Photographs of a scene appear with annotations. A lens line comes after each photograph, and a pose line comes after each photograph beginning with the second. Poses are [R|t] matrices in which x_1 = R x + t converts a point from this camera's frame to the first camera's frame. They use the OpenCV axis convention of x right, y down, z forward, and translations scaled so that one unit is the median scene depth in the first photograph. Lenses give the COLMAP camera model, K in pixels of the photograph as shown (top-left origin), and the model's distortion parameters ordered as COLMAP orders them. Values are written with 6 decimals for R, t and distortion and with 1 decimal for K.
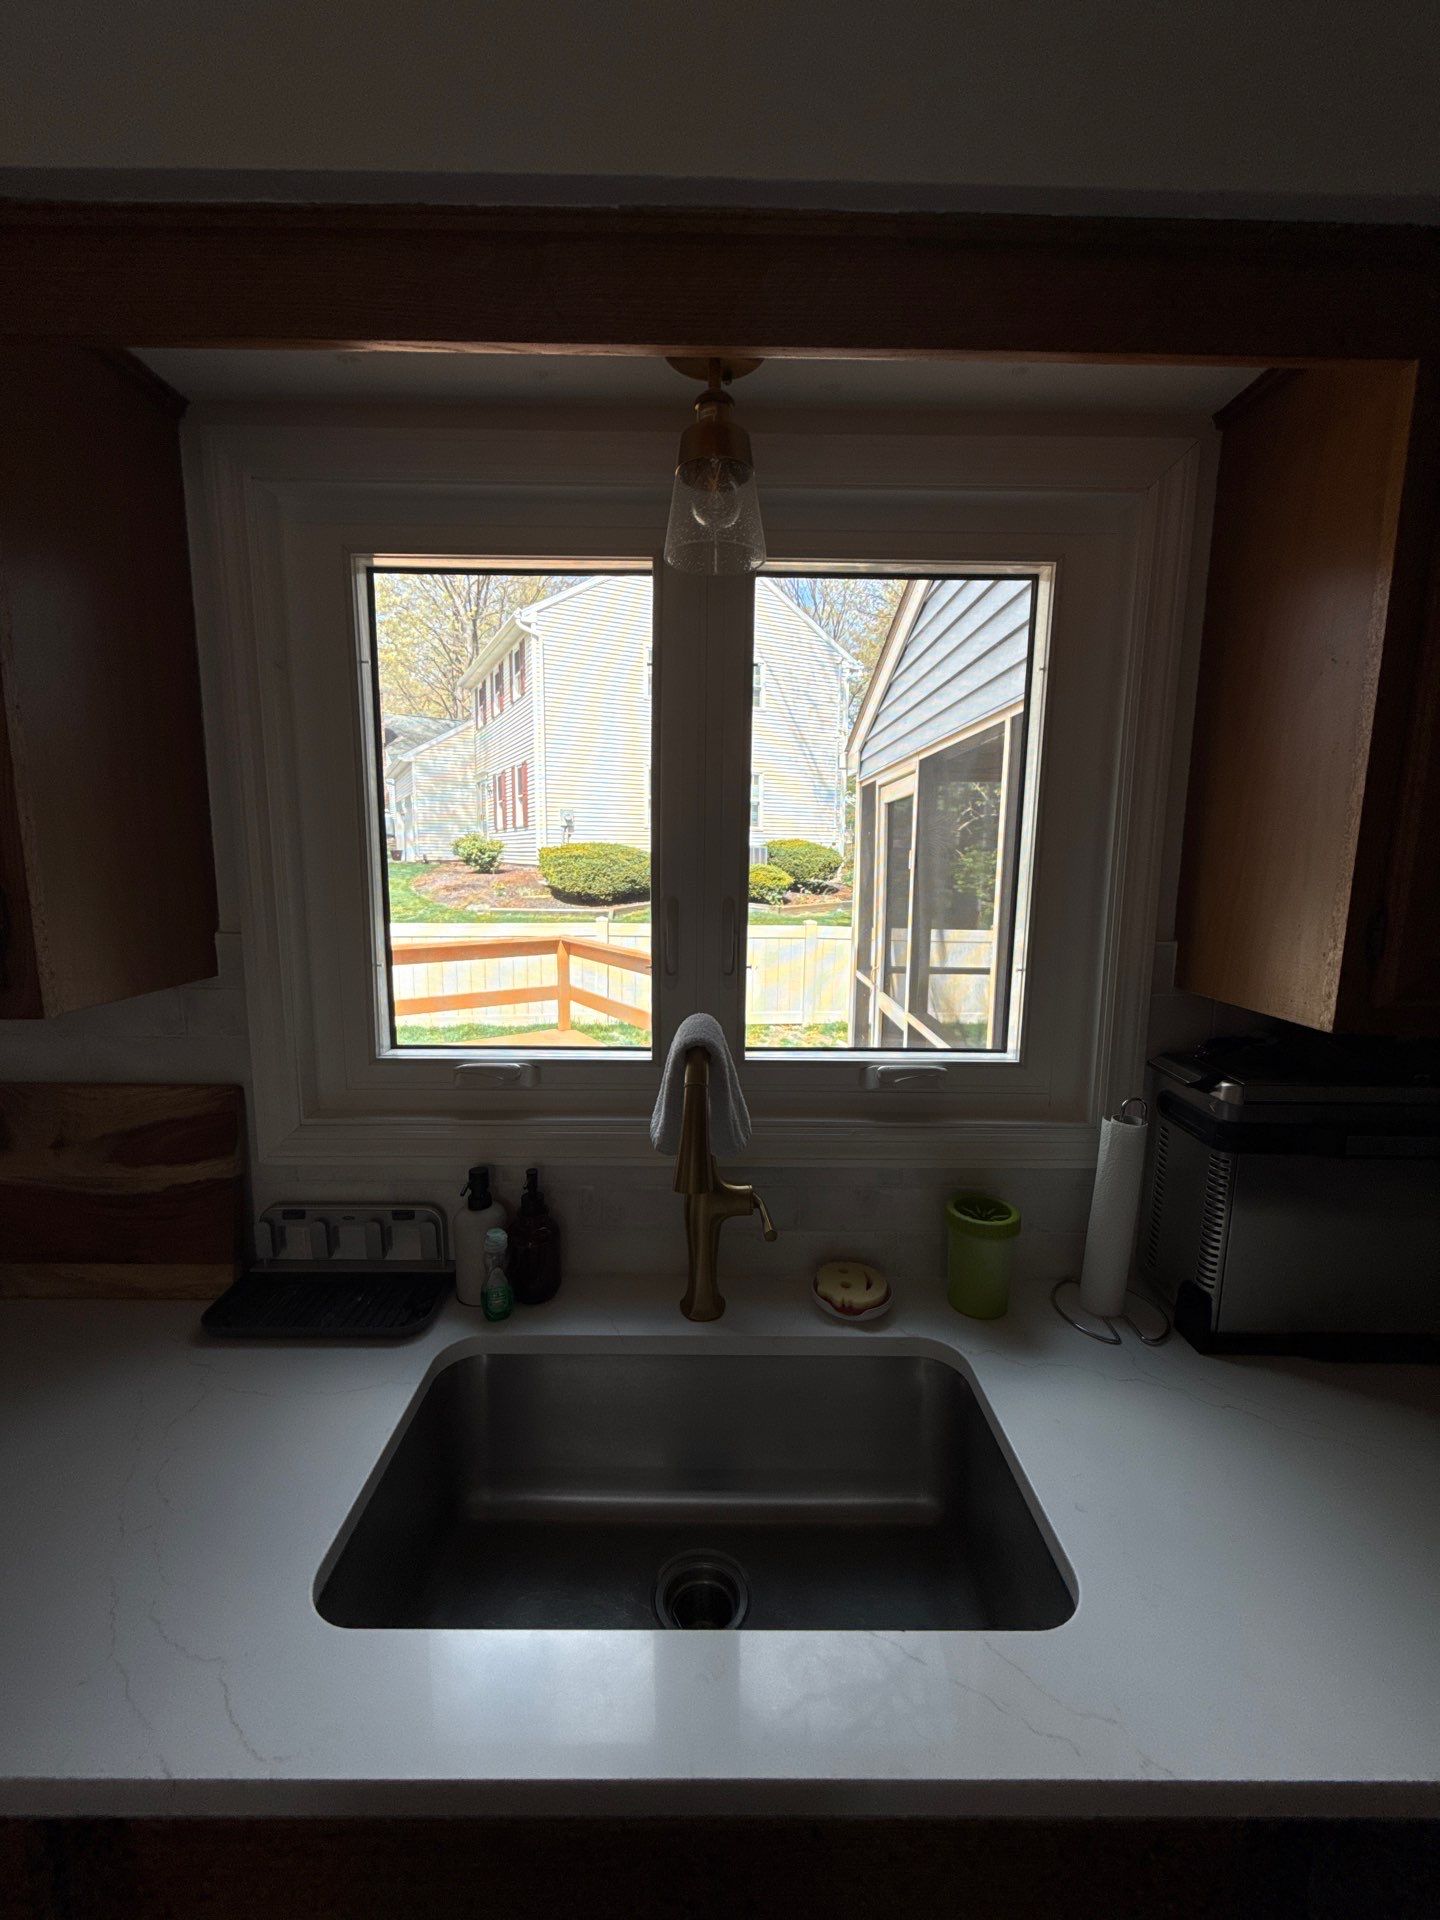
lens RADIAL K [[767.9, 0, 720.0], [0, 767.9, 960.0], [0, 0, 1]] dist [-0.001574, -0.000131]
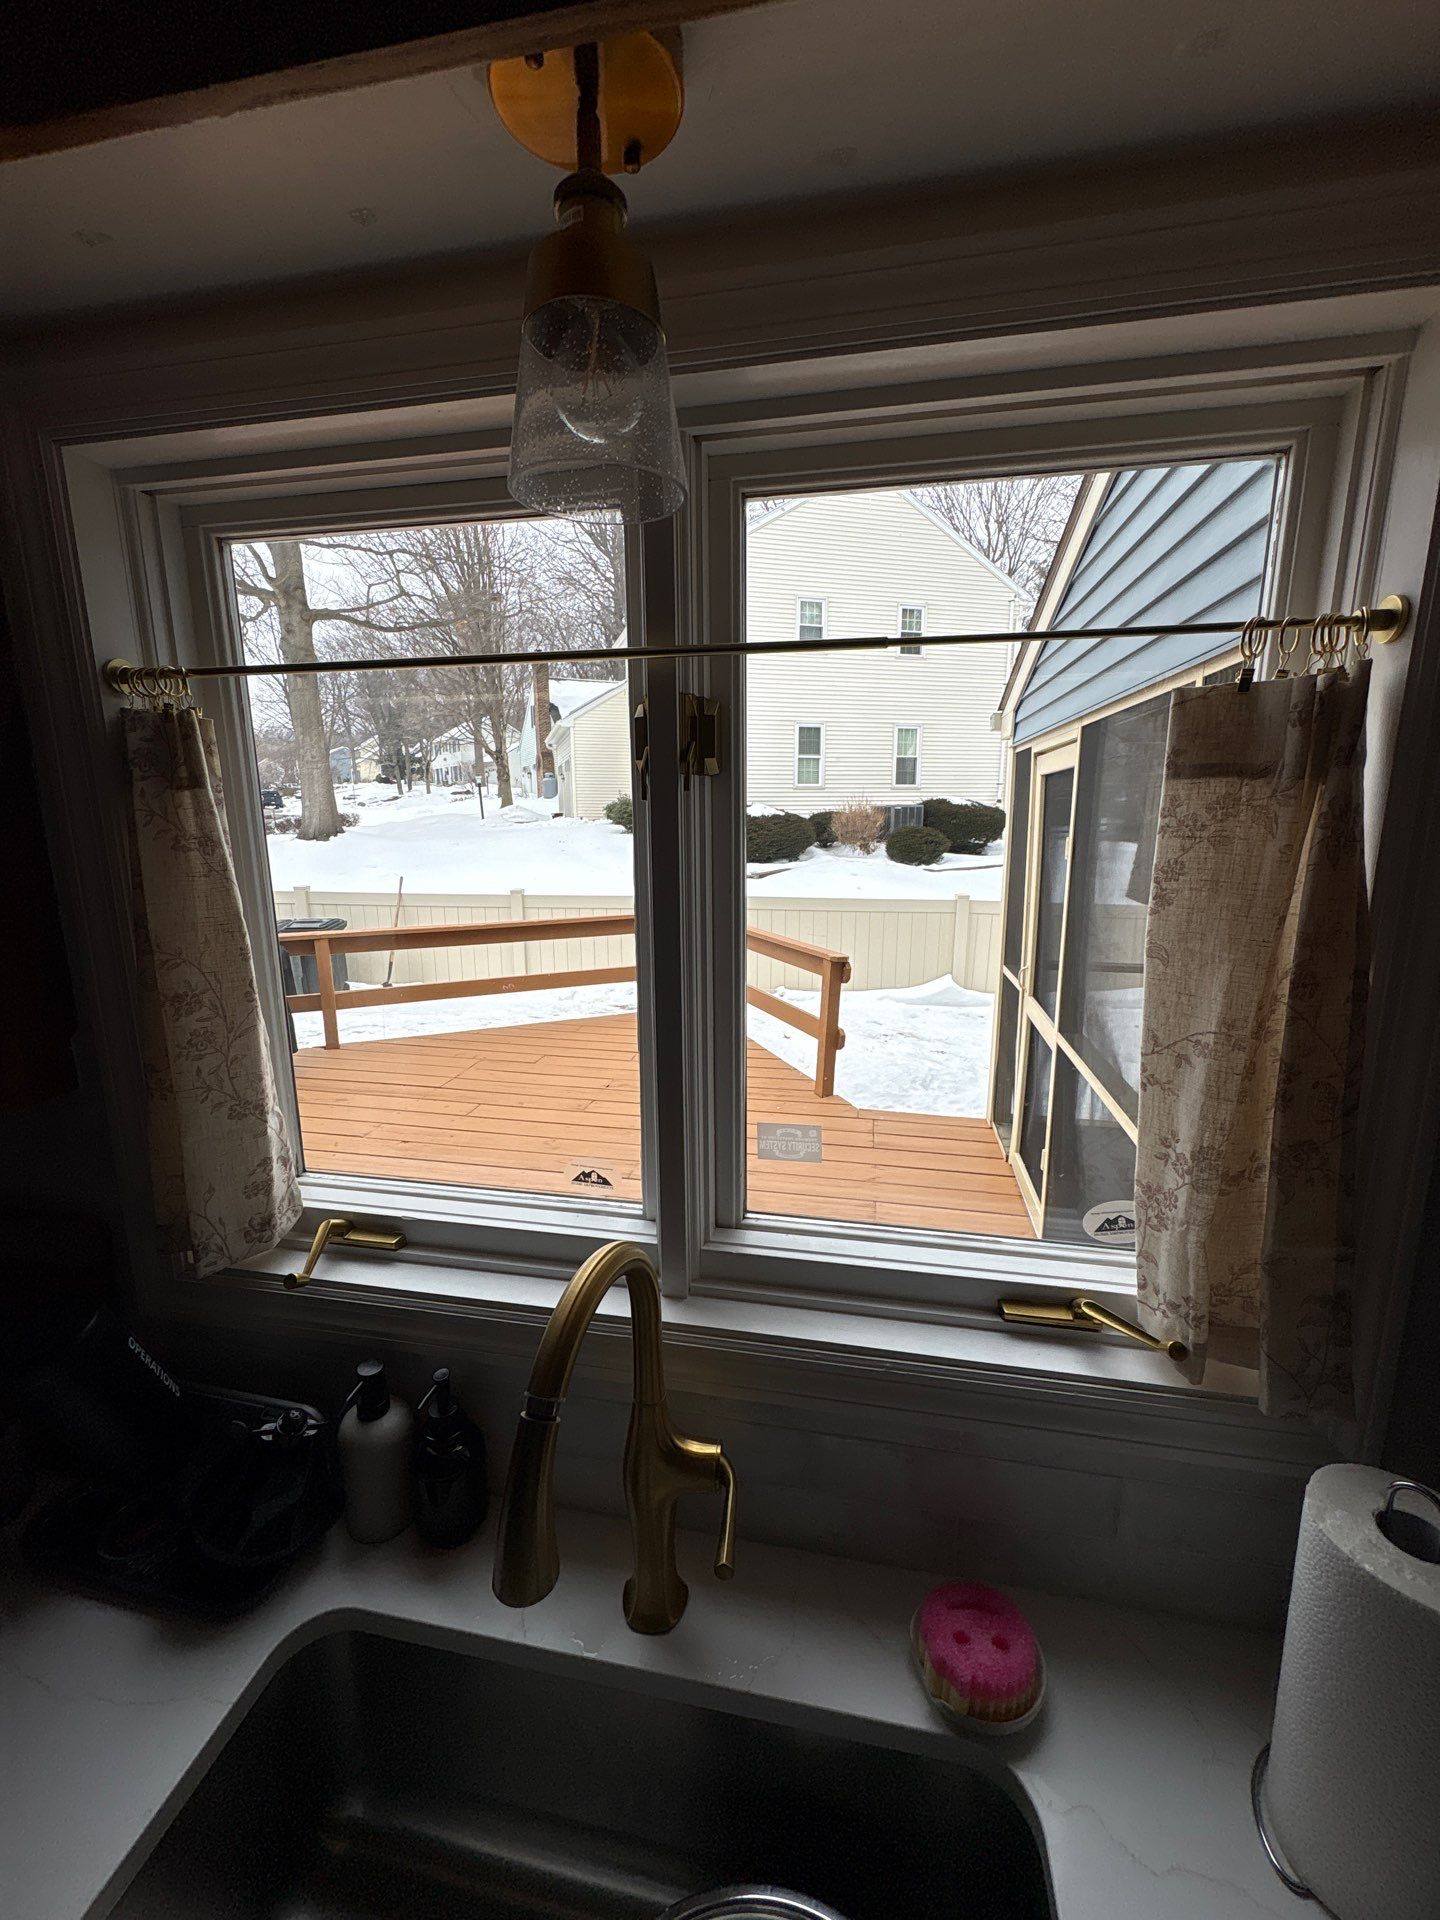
lens RADIAL K [[767.9, 0, 720.0], [0, 767.9, 960.0], [0, 0, 1]] dist [-0.001574, -0.000131]
pose [[0.979211, 0.022757, -0.201565, 0.045171], [-0.011382, 0.998286, 0.057412, -0.047023], [0.202526, -0.053924, 0.977791, 0.098155]]
